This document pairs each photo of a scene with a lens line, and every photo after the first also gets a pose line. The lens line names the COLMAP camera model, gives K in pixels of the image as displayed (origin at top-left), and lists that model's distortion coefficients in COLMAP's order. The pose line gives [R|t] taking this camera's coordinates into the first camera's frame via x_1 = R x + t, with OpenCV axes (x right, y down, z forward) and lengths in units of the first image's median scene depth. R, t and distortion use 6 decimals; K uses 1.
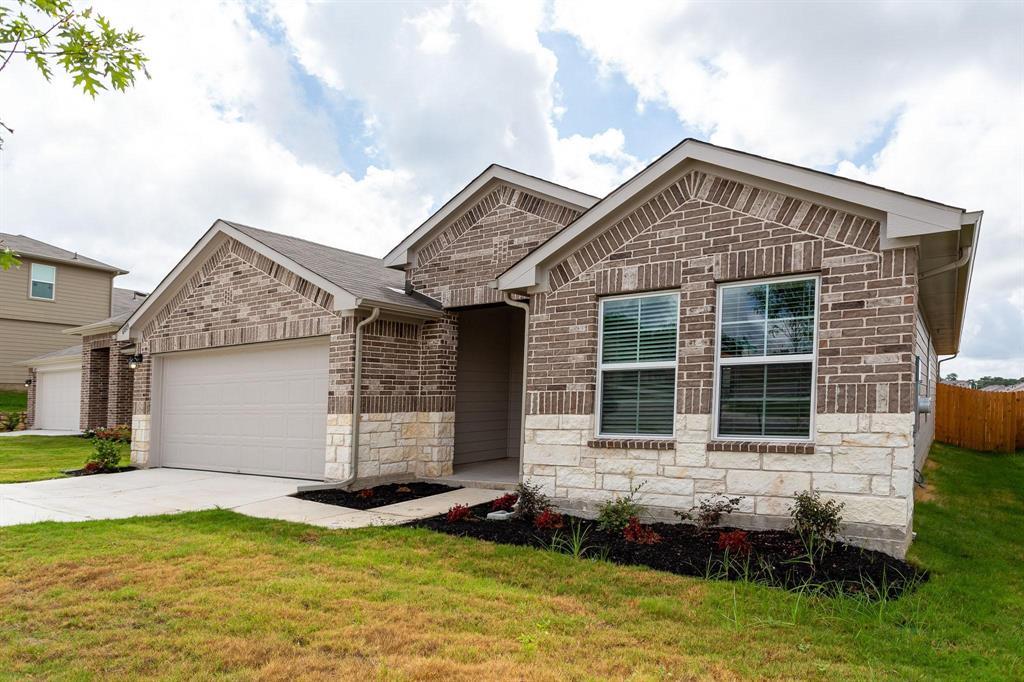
lens RADIAL K [[644.9, 0, 511.8], [0, 644.9, 399.8], [0, 0, 1]] dist [0.002738, -0.000254]
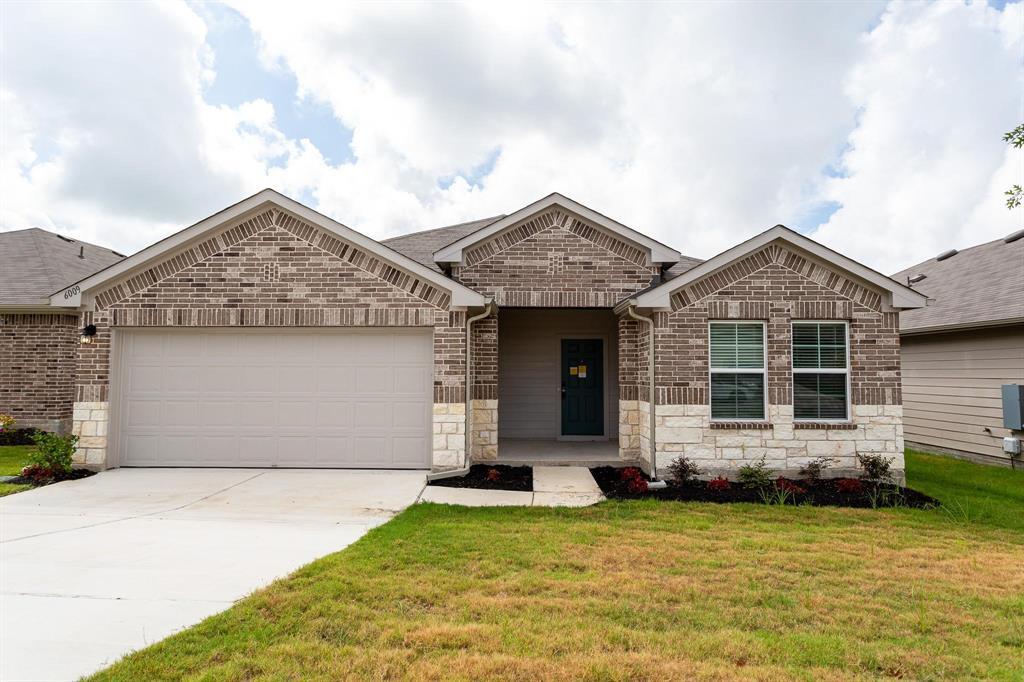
lens RADIAL K [[614.9, 0, 512.0], [0, 614.9, 341.0], [0, 0, 1]] dist [-0.003531, 0.001001]
pose [[0.828249, 0.045657, 0.558497, -0.926393], [-0.018215, 0.998342, -0.054602, -0.032560], [-0.560064, 0.035051, 0.827708, 0.138234]]
